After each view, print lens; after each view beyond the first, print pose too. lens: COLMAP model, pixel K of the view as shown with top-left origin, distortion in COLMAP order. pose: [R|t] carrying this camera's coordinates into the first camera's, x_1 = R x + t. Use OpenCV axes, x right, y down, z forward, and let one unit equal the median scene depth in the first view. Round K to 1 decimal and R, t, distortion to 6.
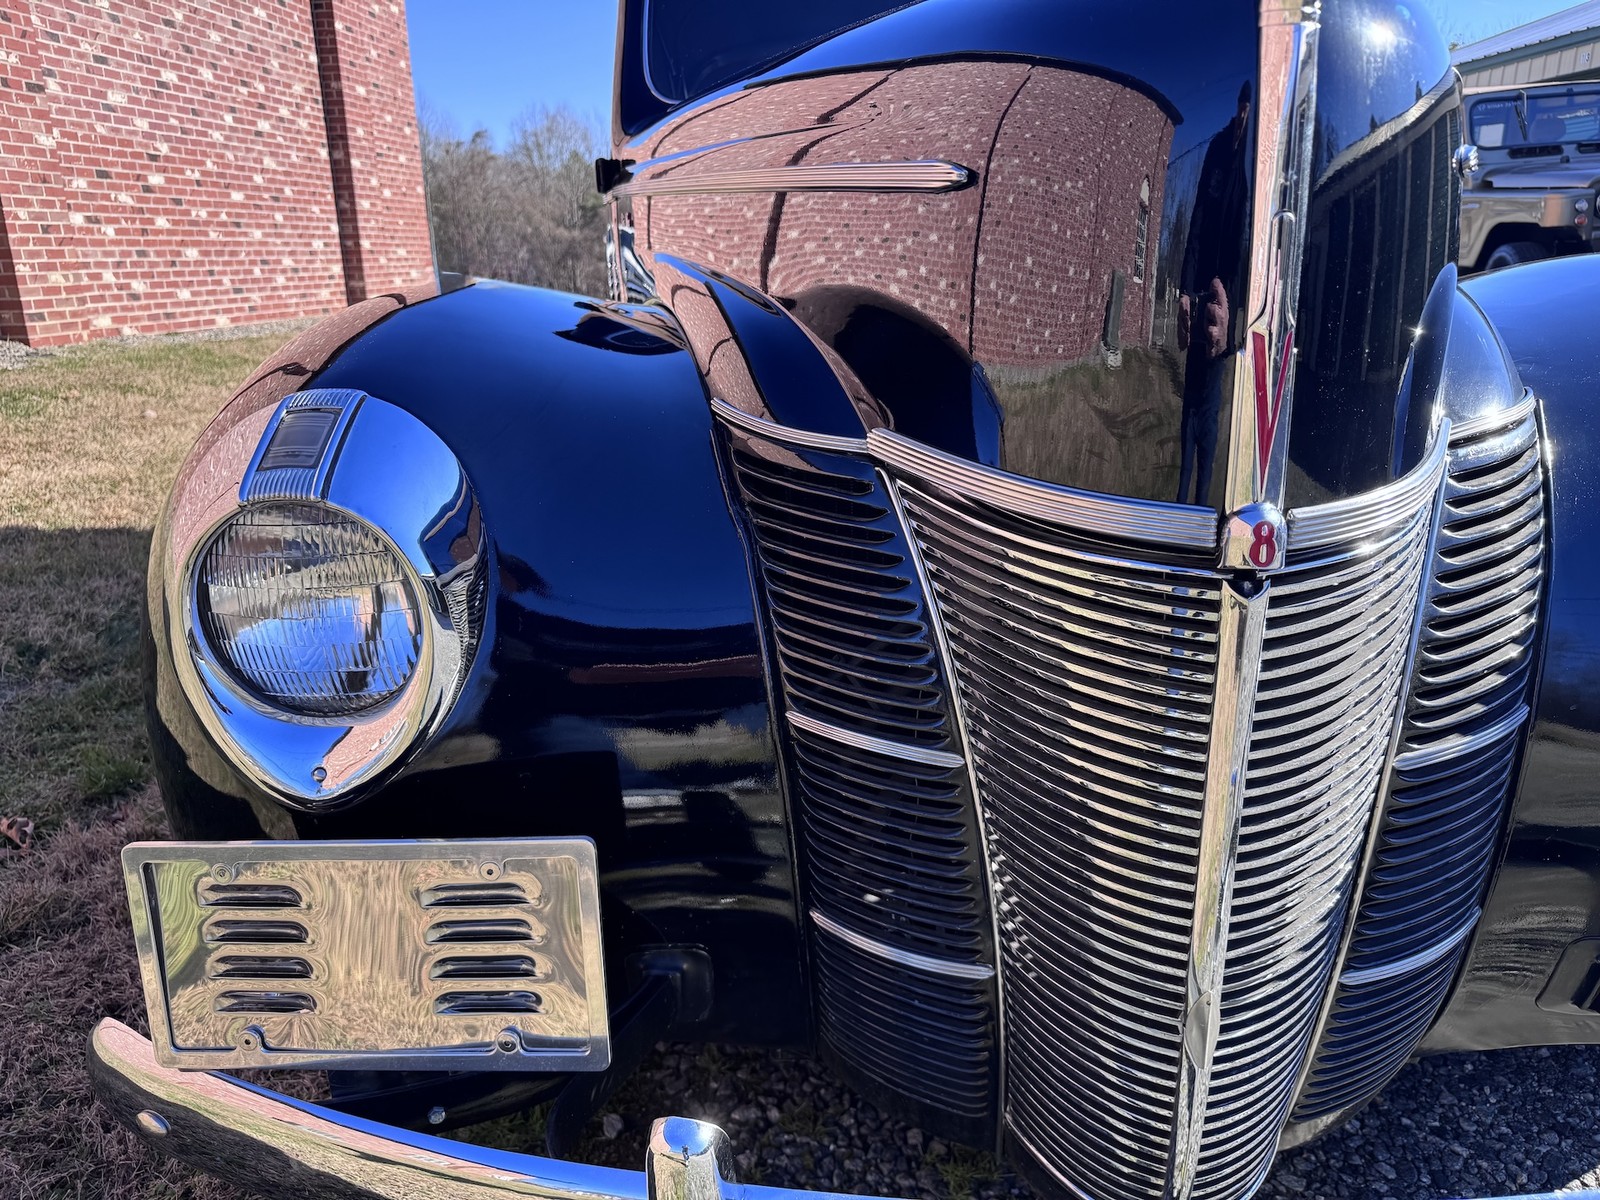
lens RADIAL K [[1142.9, 0, 785.1], [0, 1142.9, 602.8], [0, 0, 1]] dist [0.007565, -0.016514]
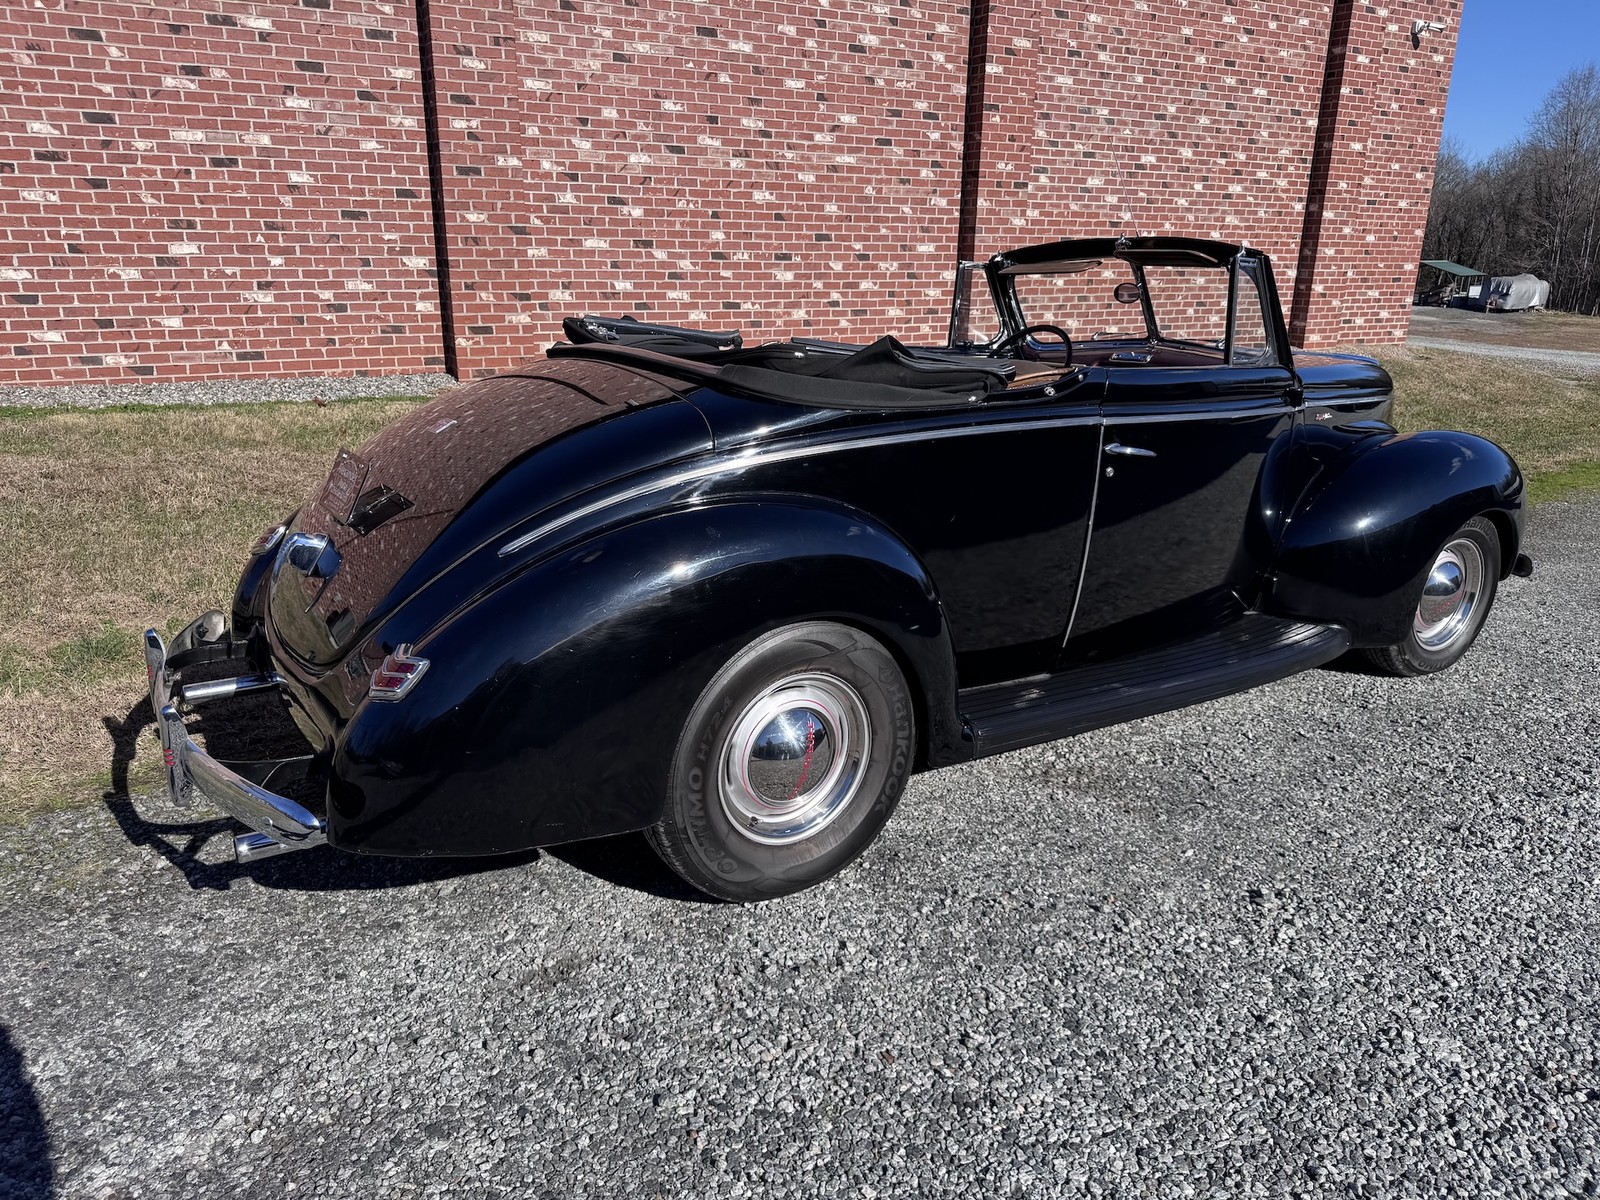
lens RADIAL K [[1142.9, 0, 783.6], [0, 1142.9, 602.4], [0, 0, 1]] dist [0.007565, -0.016514]
pose [[0.563636, 0.270026, -0.780641, 0.425753], [-0.258340, 0.955275, 0.143907, -0.081387], [0.784586, 0.120560, 0.608186, -0.038557]]
